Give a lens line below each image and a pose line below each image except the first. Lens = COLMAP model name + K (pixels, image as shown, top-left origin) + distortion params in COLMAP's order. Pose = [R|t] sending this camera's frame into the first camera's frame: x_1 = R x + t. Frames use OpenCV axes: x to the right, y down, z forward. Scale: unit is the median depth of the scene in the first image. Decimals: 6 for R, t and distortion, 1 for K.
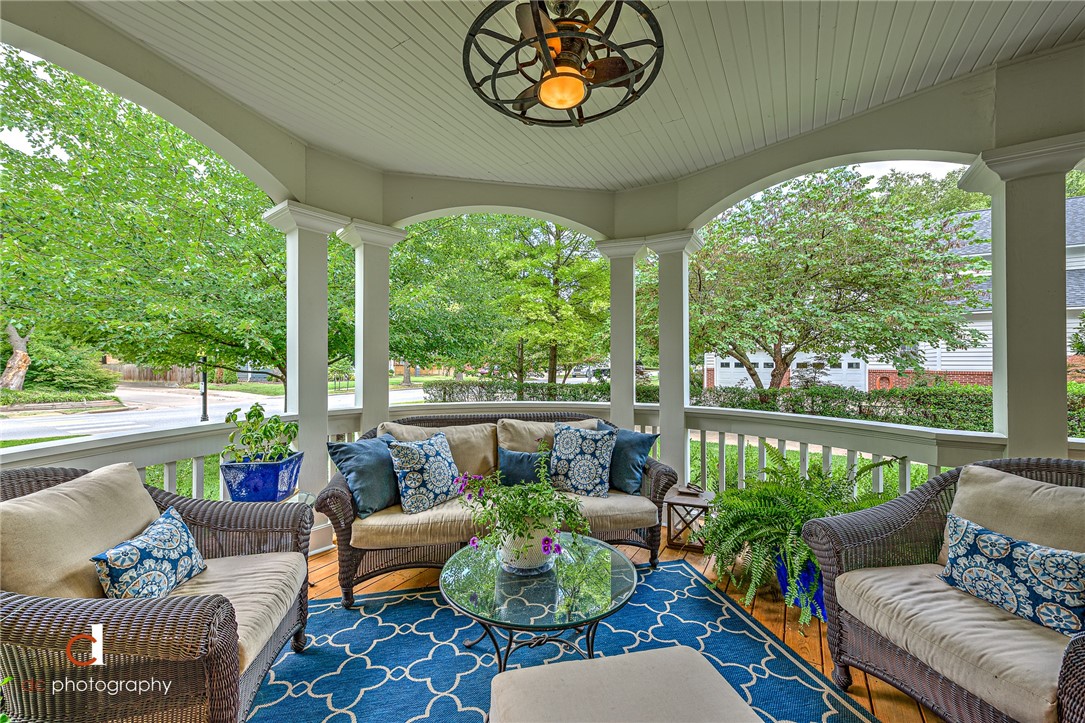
lens RADIAL K [[436.3, 0, 541.4], [0, 436.3, 364.6], [0, 0, 1]] dist [-0.001026, -0.000434]
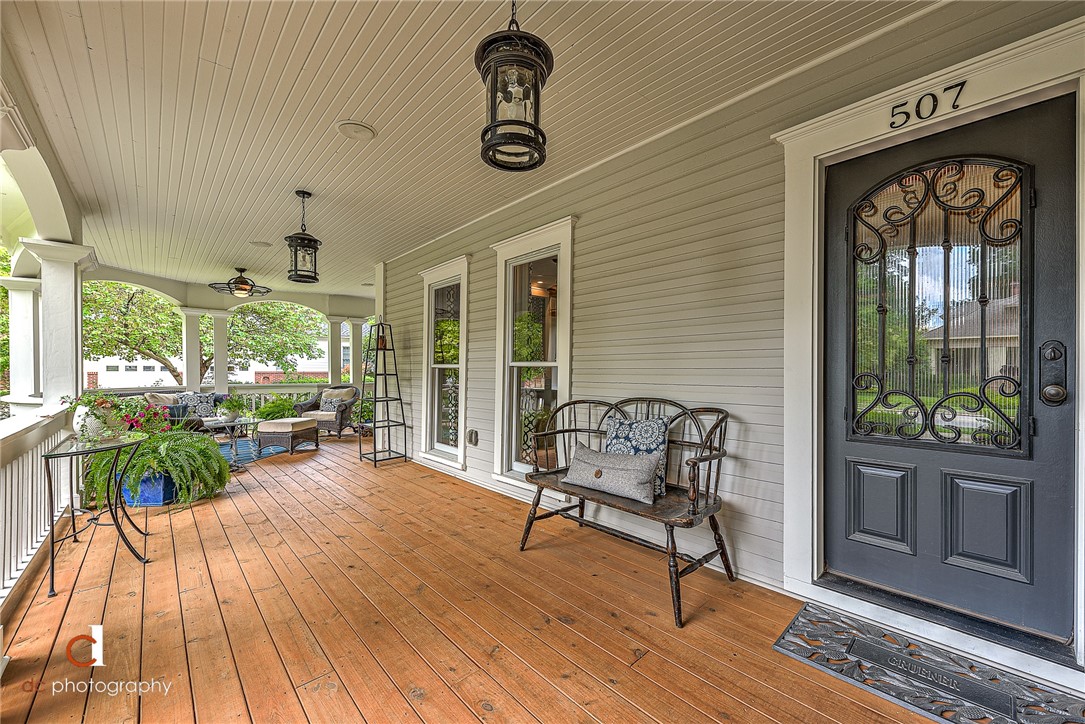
lens RADIAL K [[436.3, 0, 542.1], [0, 436.3, 366.9], [0, 0, 1]] dist [-0.001026, -0.000434]
pose [[0.304314, 0.001691, 0.952570, -0.458456], [0.001788, 0.999996, -0.002346, 0.002158], [-0.952570, 0.002418, 0.304310, -0.438586]]
